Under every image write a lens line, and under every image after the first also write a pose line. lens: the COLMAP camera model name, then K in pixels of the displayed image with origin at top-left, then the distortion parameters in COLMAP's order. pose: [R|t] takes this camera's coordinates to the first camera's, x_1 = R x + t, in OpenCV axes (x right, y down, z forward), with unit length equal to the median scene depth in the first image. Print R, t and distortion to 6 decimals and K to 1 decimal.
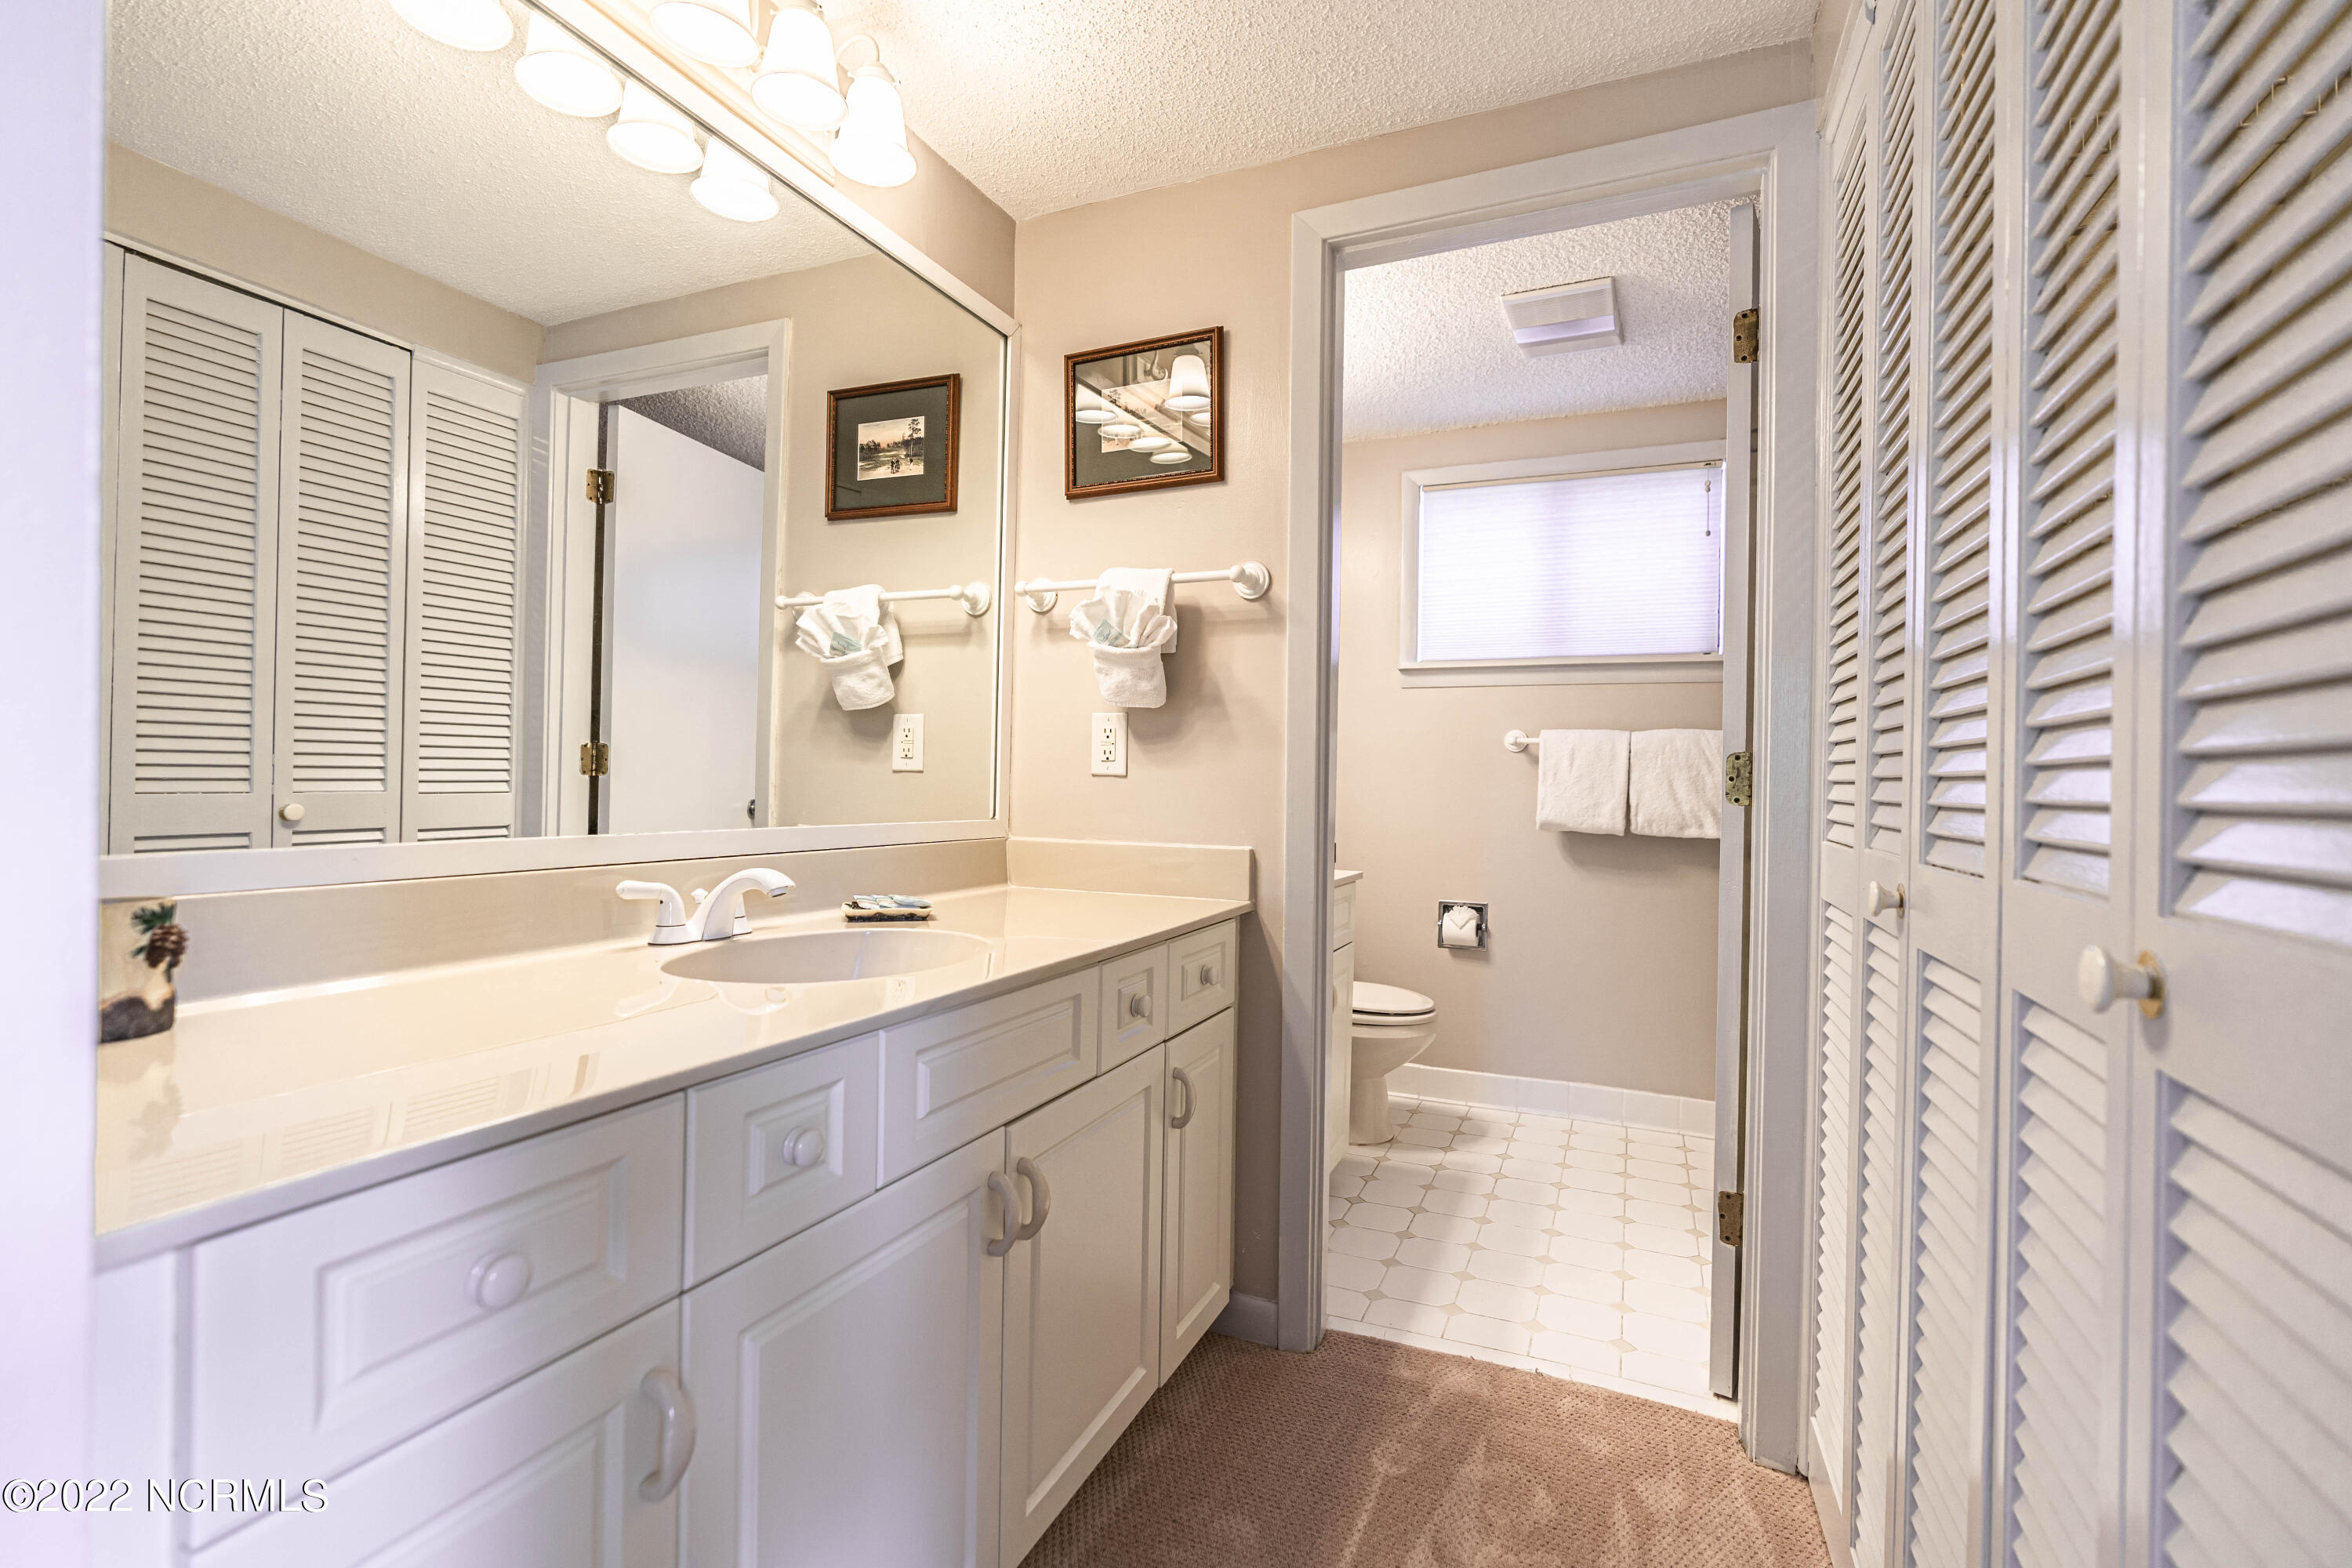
lens RADIAL K [[1105.7, 0, 1159.9], [0, 1105.7, 785.4], [0, 0, 1]] dist [-0.017715, 0.010231]
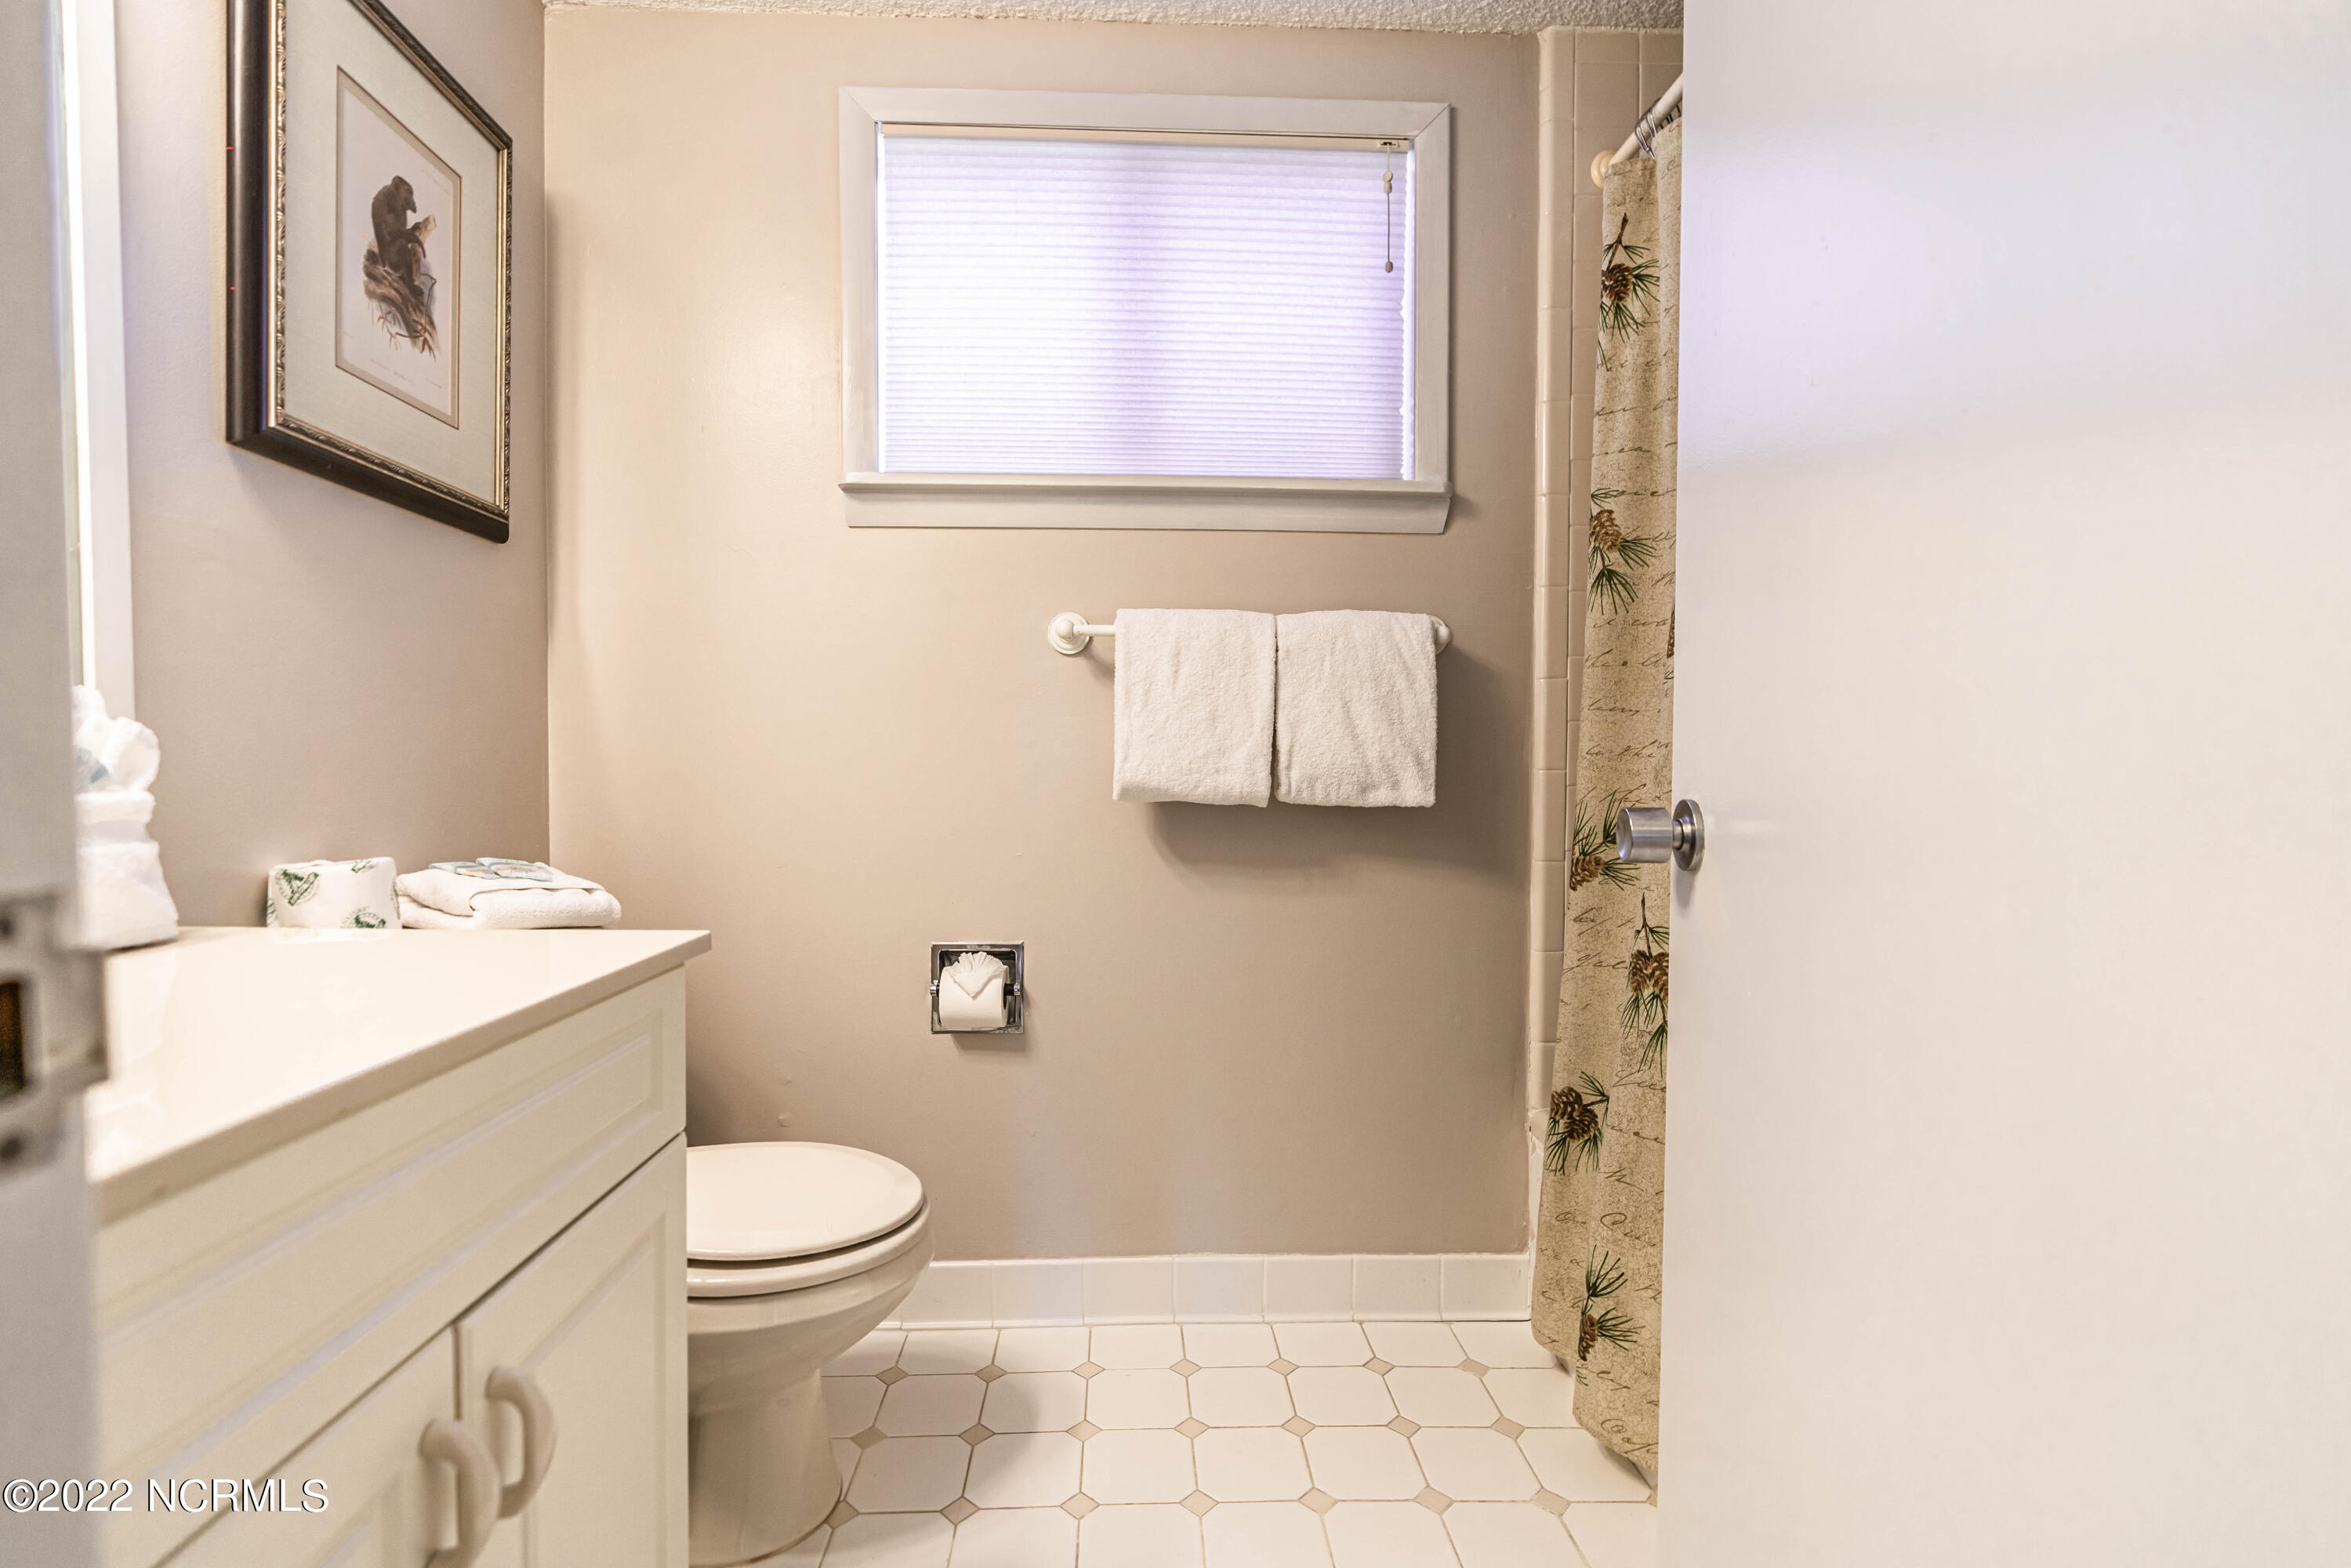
lens RADIAL K [[1105.3, 0, 1168.2], [0, 1105.3, 779.9], [0, 0, 1]] dist [-0.017715, 0.010231]
pose [[0.903485, -0.026730, 0.427786, 0.145362], [0.016641, 0.999489, 0.027308, 0.016788], [-0.428297, -0.017554, 0.903468, 0.529561]]
